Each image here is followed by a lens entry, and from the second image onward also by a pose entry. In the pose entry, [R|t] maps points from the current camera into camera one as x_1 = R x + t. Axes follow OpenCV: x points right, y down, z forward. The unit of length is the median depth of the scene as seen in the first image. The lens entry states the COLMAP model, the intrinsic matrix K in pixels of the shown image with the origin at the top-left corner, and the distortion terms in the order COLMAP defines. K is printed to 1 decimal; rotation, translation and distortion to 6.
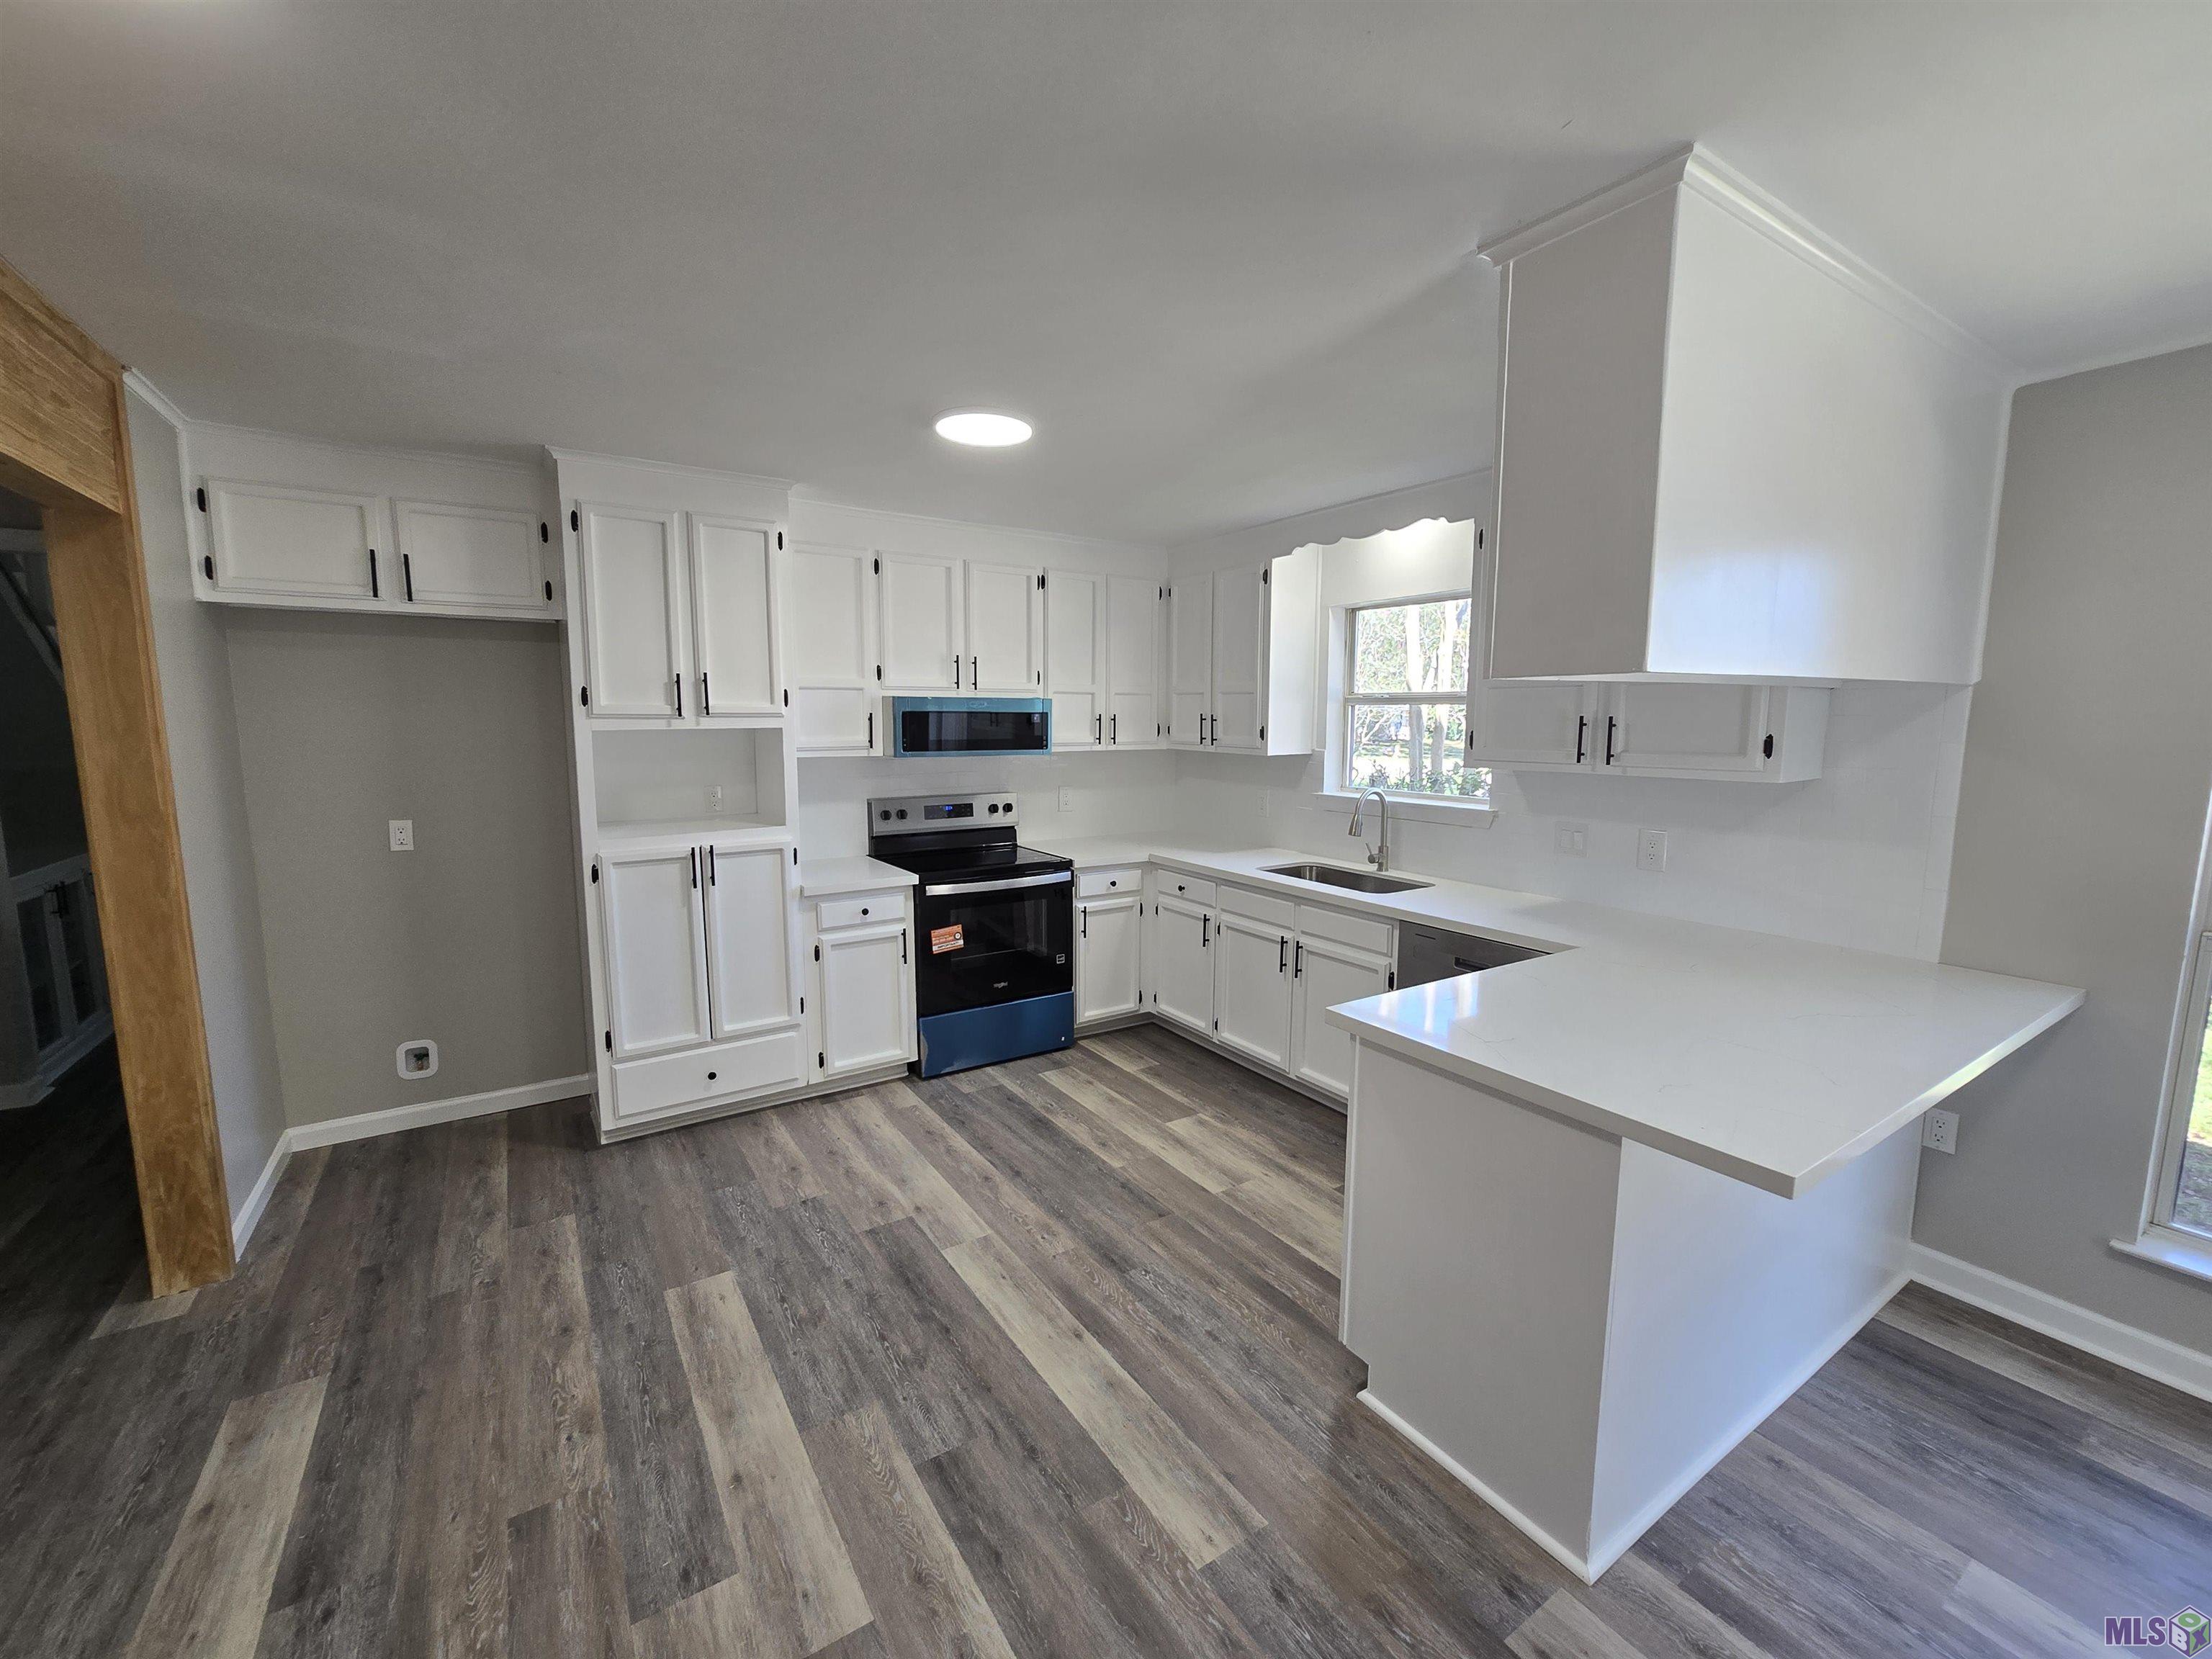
lens RADIAL K [[904.9, 0, 1113.4], [0, 904.9, 833.4], [0, 0, 1]] dist [-0.003893, 0.000102]
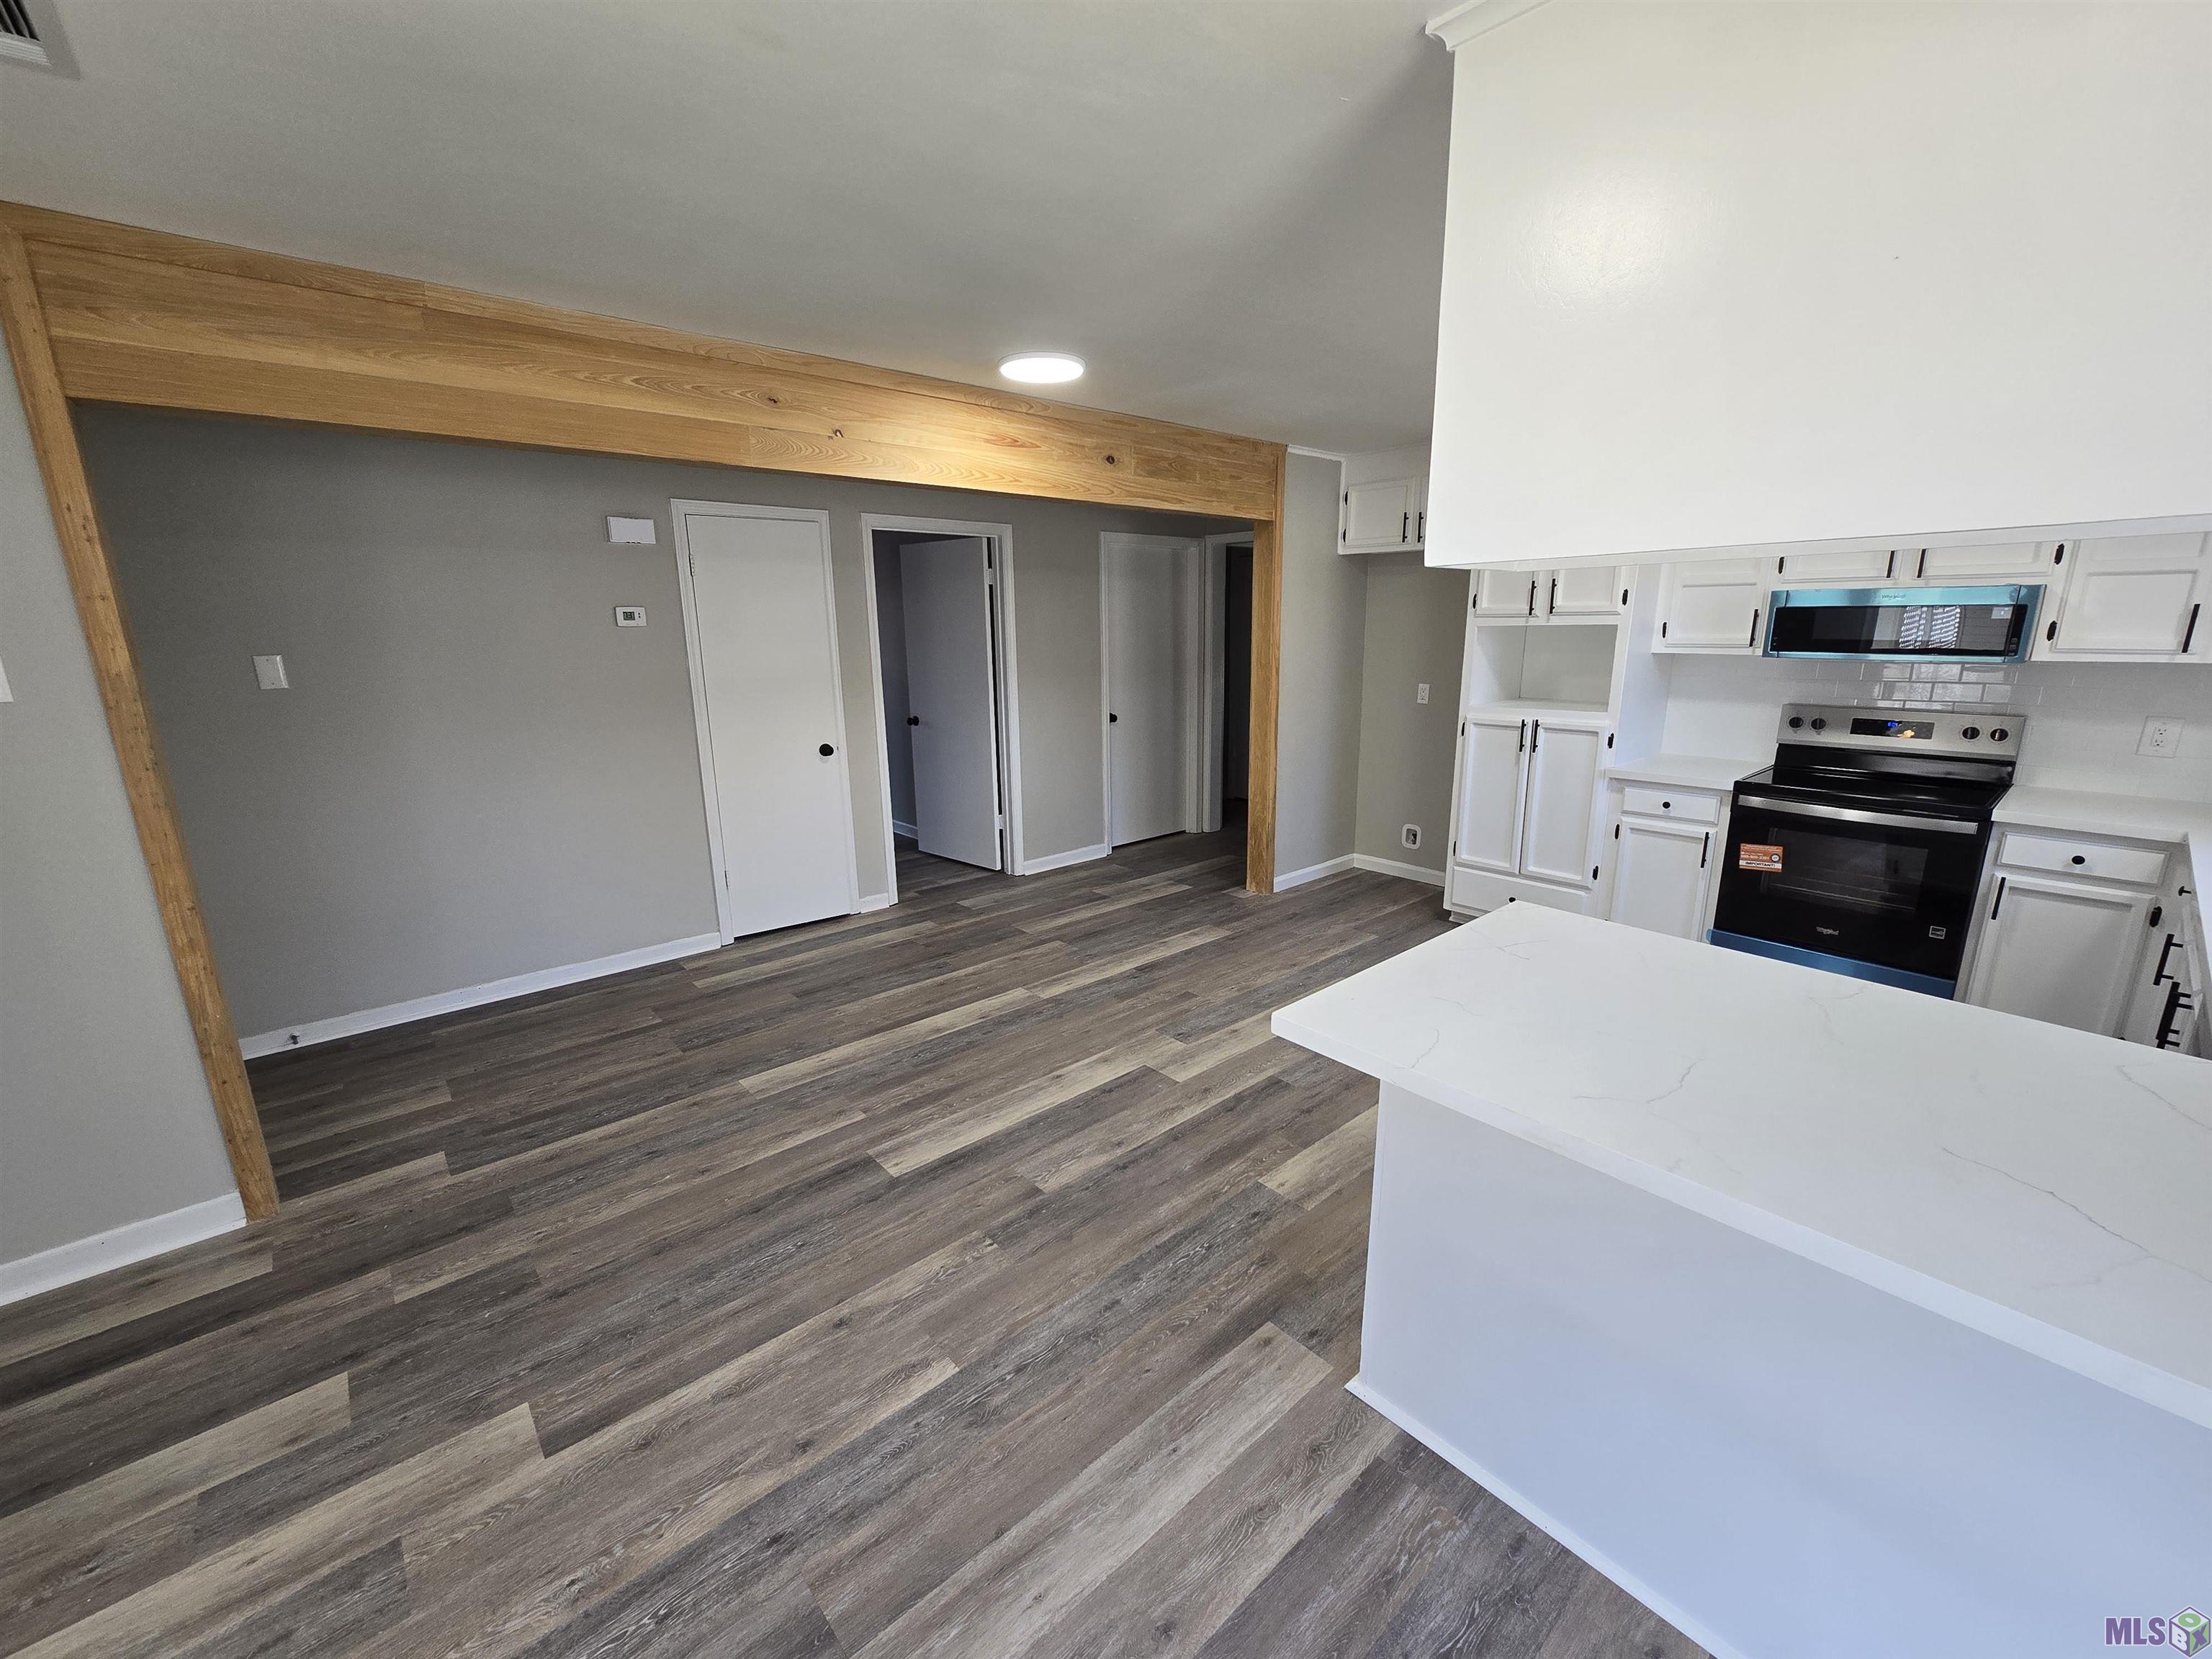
lens RADIAL K [[904.9, 0, 1113.4], [0, 904.9, 833.4], [0, 0, 1]] dist [-0.003893, 0.000102]
pose [[0.141559, 0.225877, -0.963816, 0.693003], [-0.115883, 0.970707, 0.210472, -0.028634], [0.983124, 0.081896, 0.163588, 0.222933]]
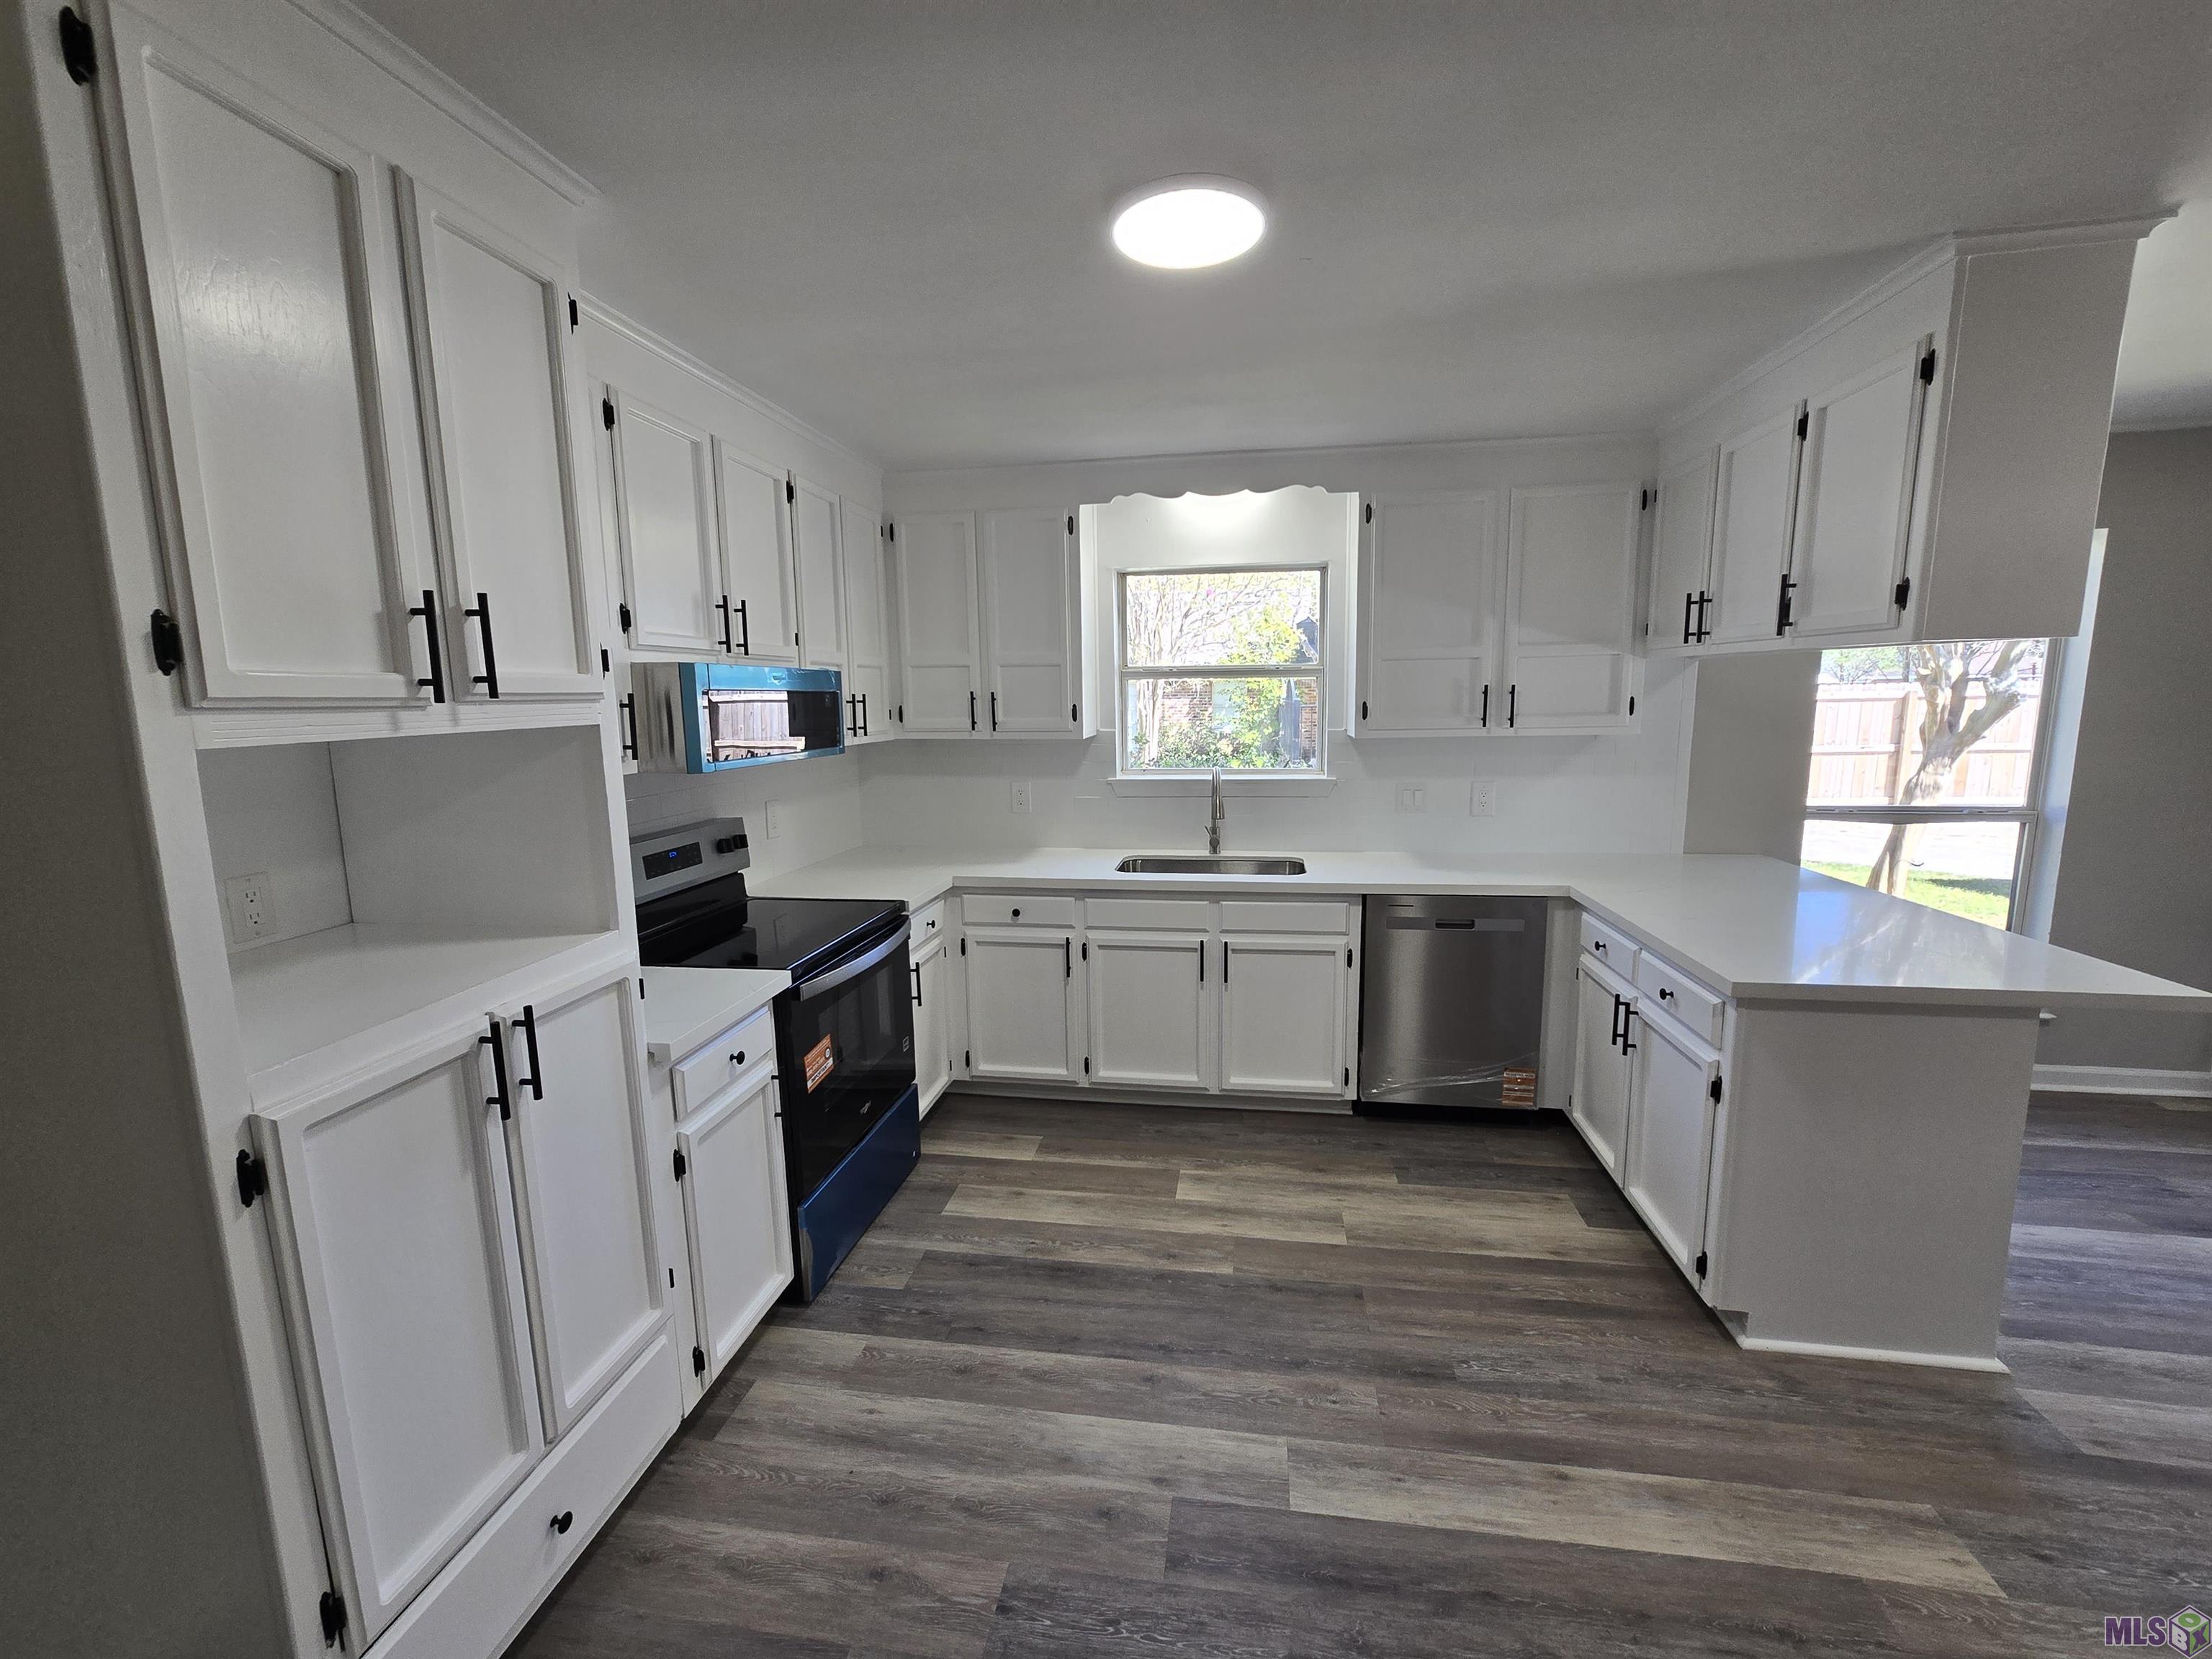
lens RADIAL K [[905.8, 0, 1116.6], [0, 905.8, 831.3], [0, 0, 1]] dist [-0.008937, 0.005589]
pose [[0.672967, -0.123464, 0.729296, -0.540303], [0.112639, 0.991577, 0.063927, -0.062410], [-0.731046, 0.039127, 0.681205, 0.491561]]
